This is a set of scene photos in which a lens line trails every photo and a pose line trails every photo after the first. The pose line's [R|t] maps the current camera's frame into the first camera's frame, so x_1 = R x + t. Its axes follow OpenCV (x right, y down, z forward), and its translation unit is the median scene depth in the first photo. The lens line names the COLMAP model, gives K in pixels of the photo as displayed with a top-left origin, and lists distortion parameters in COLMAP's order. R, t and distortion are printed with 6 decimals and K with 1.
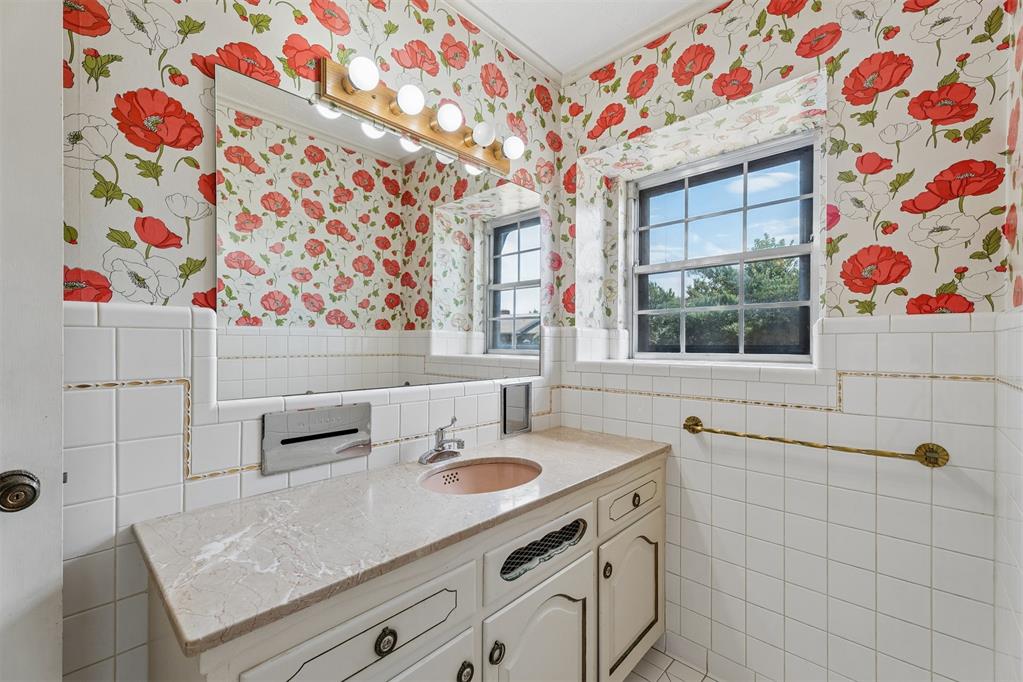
lens RADIAL K [[429.1, 0, 508.9], [0, 429.1, 345.7], [0, 0, 1]] dist [0.006416, -0.001293]
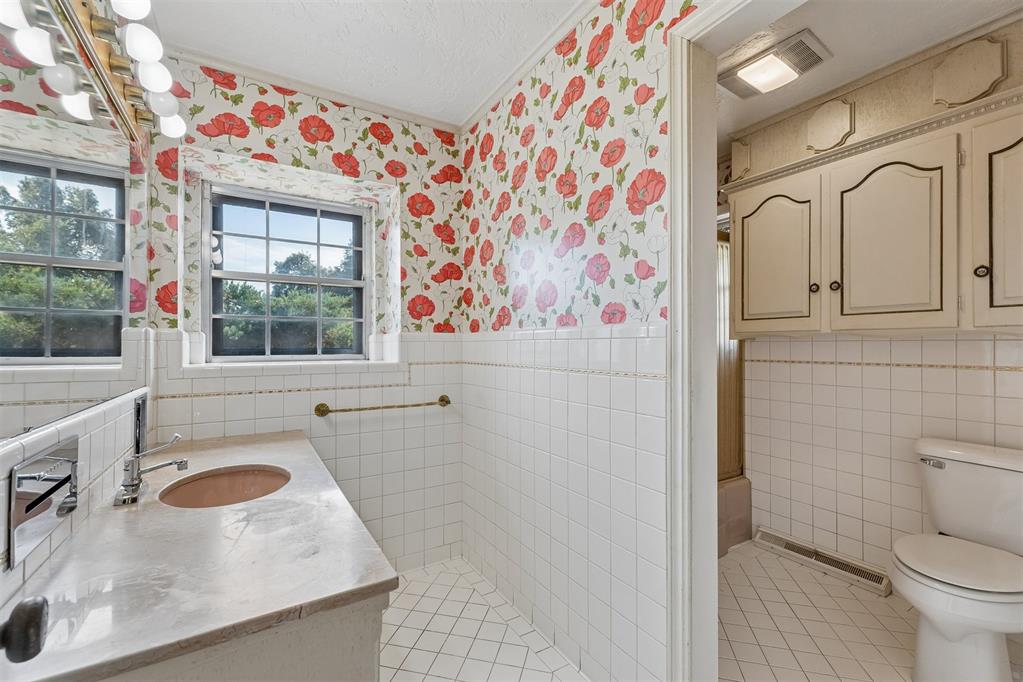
lens RADIAL K [[429.1, 0, 514.3], [0, 429.1, 342.7], [0, 0, 1]] dist [0.006416, -0.001293]
pose [[0.249458, 0.005612, 0.968369, -0.660847], [0.006380, 0.999952, -0.007439, -0.005894], [-0.968365, 0.008034, 0.249411, 0.110115]]
